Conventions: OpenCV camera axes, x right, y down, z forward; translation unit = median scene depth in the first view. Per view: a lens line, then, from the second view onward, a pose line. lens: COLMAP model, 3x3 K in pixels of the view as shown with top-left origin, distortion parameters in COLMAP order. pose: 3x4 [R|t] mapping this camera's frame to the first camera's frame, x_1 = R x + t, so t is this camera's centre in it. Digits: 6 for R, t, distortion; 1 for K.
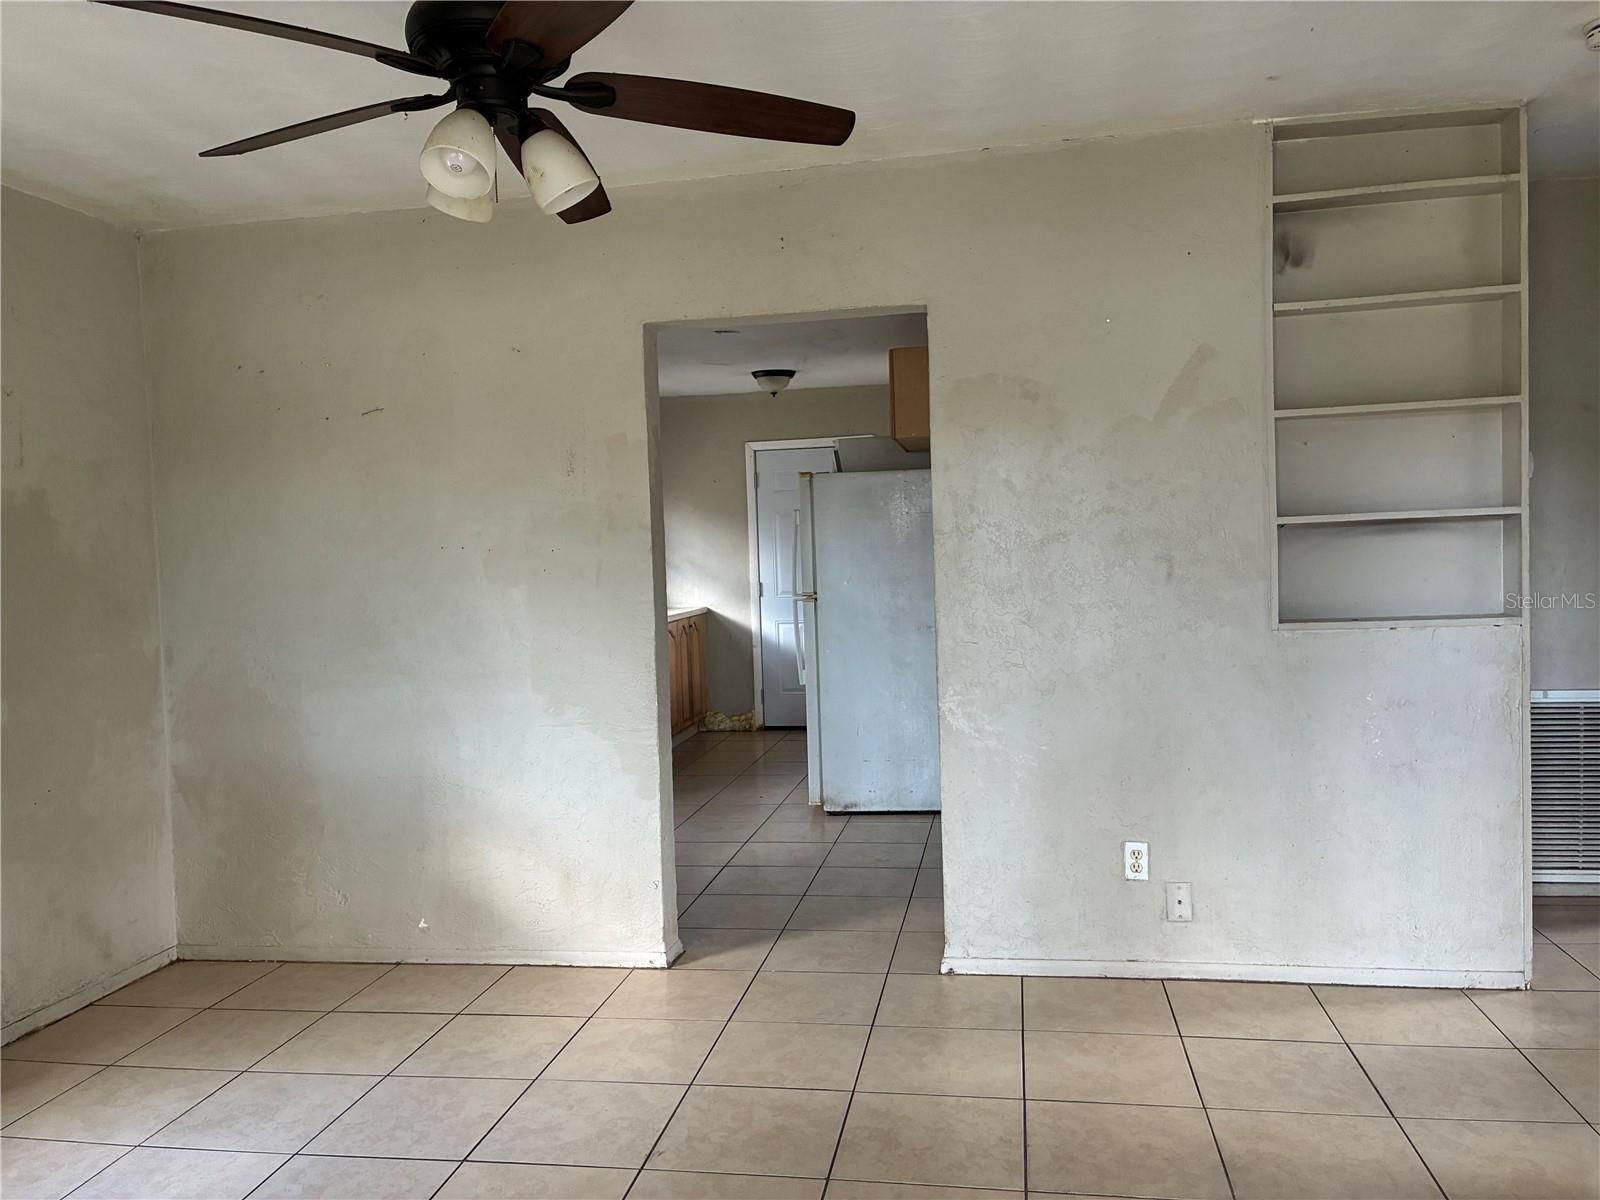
lens RADIAL K [[1206.0, 0, 798.3], [0, 1206.0, 597.0], [0, 0, 1]] dist [0.041368, -0.074024]
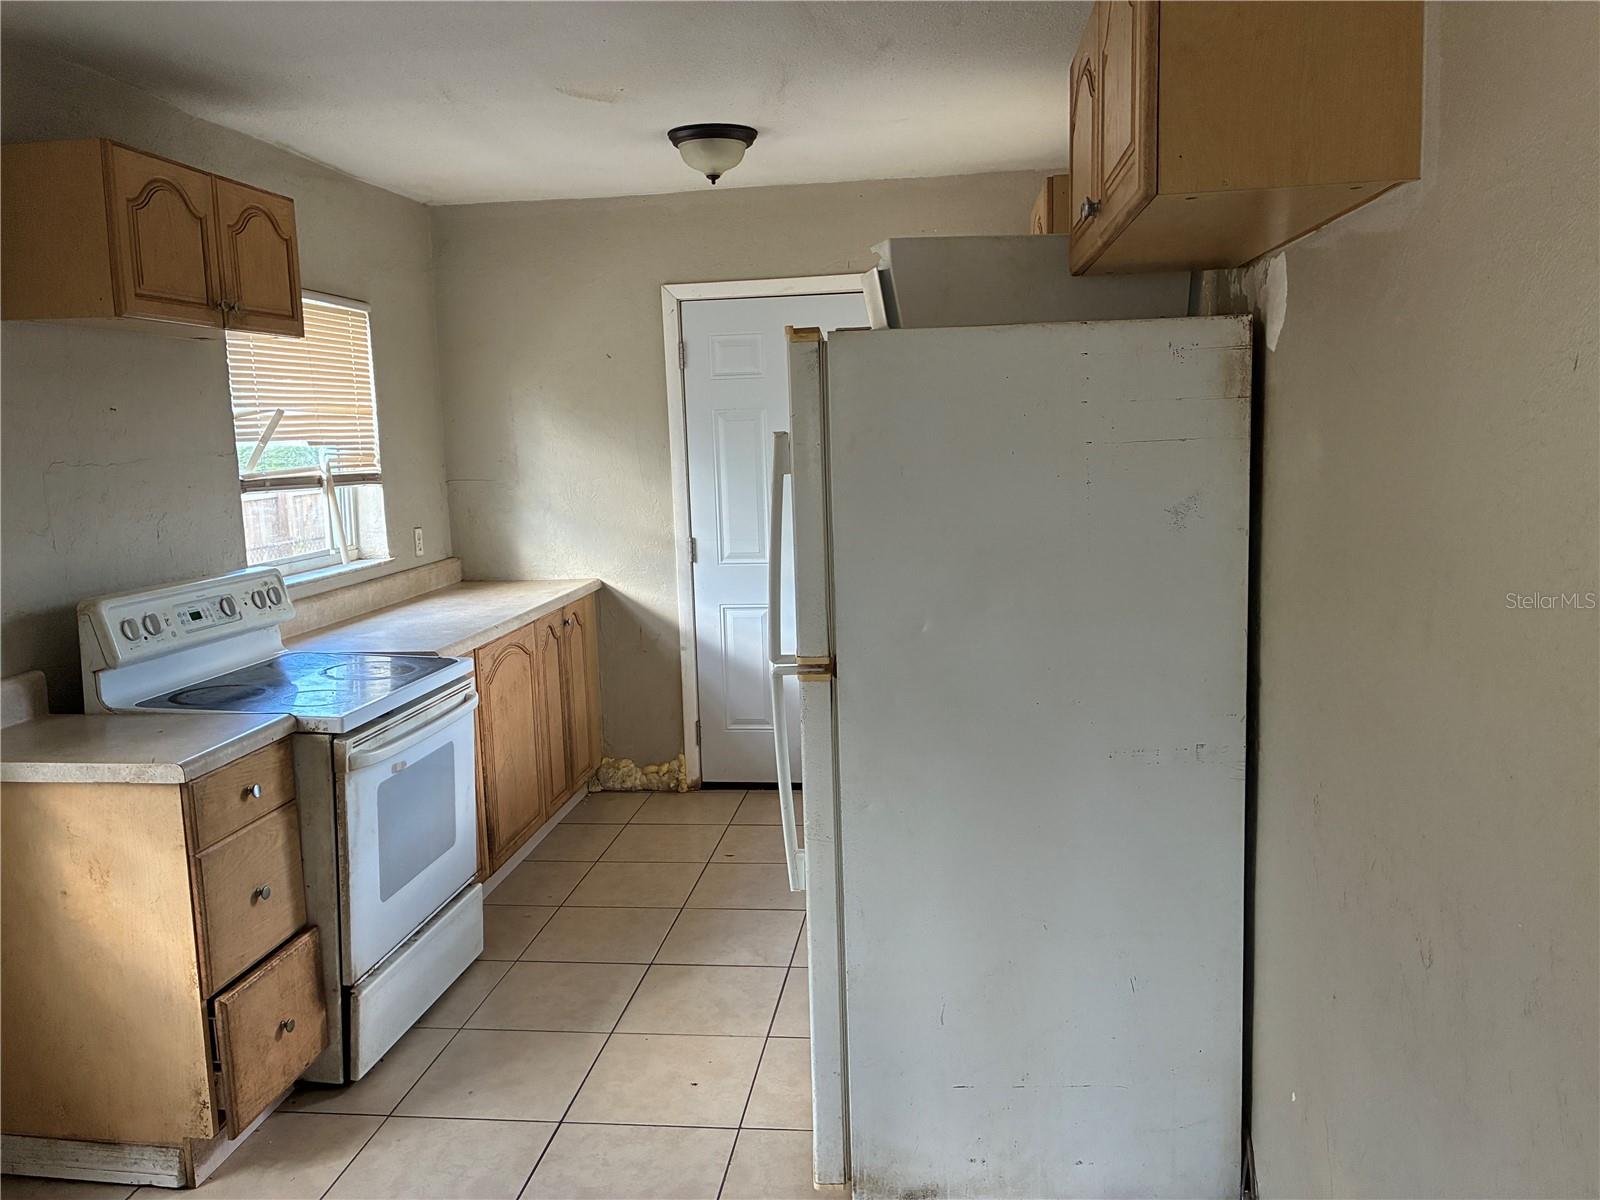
lens RADIAL K [[1206.0, 0, 797.8], [0, 1206.0, 587.3], [0, 0, 1]] dist [0.041368, -0.074024]
pose [[0.998749, -0.007364, 0.049455, -0.010182], [0.002895, 0.995953, 0.089827, -0.039777], [-0.049916, -0.089571, 0.994729, 0.433213]]
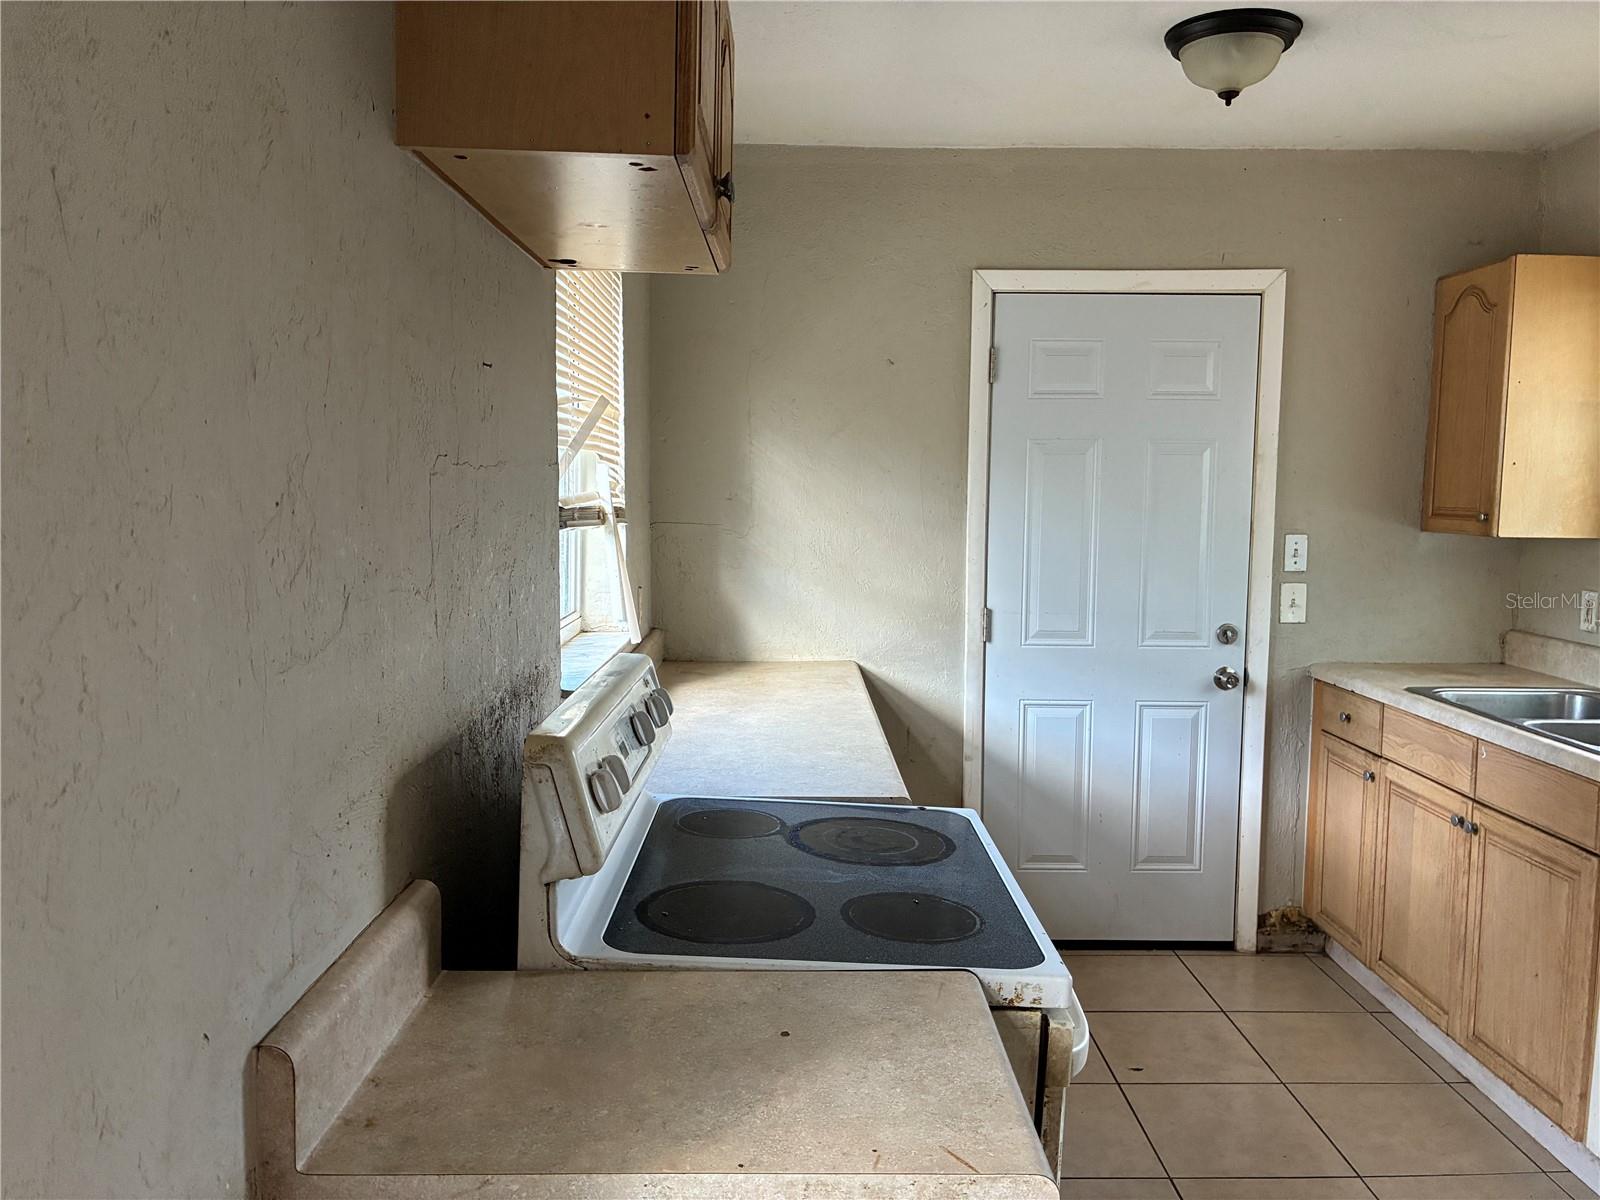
lens RADIAL K [[1206.0, 0, 806.4], [0, 1206.0, 600.2], [0, 0, 1]] dist [0.041368, -0.074024]
pose [[0.981821, 0.019690, 0.188787, -0.175429], [-0.029584, 0.998324, 0.049734, -0.034493], [-0.187491, -0.054415, 0.980758, 0.599789]]
